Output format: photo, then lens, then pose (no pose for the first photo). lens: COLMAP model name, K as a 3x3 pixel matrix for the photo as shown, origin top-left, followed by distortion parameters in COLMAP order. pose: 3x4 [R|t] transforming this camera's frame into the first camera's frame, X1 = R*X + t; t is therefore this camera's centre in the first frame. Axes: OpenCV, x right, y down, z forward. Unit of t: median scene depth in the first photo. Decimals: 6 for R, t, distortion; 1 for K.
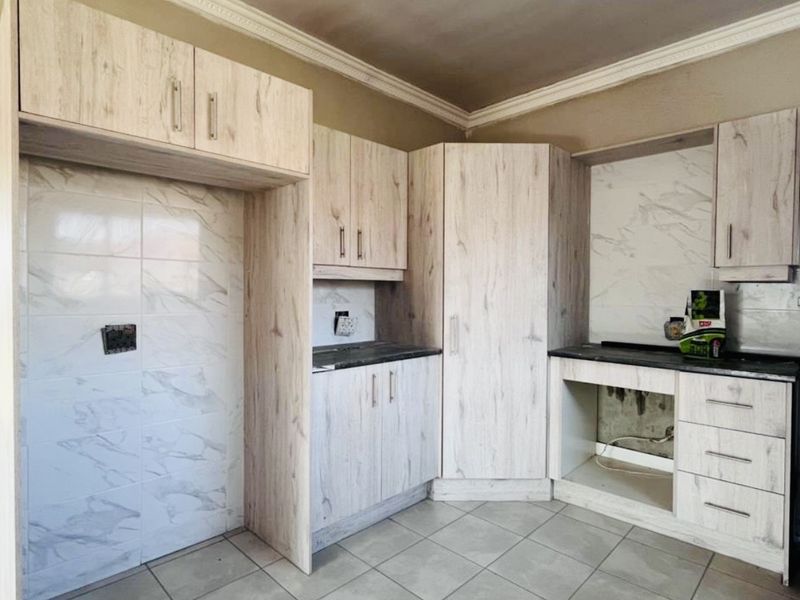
lens RADIAL K [[439.5, 0, 399.3], [0, 439.5, 300.9], [0, 0, 1]] dist [0.003777, 0.000162]
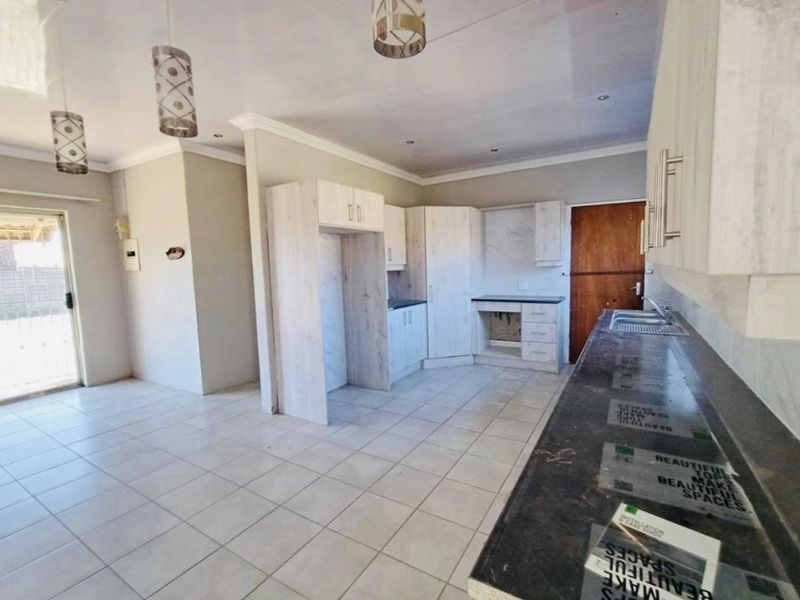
lens RADIAL K [[367.5, 0, 400.5], [0, 367.5, 301.5], [0, 0, 1]] dist [0.000543, 0.000002]
pose [[0.973504, -0.056452, 0.221592, -0.449221], [0.040871, 0.996399, 0.074286, -0.029294], [-0.224987, -0.063261, 0.972306, -0.784352]]
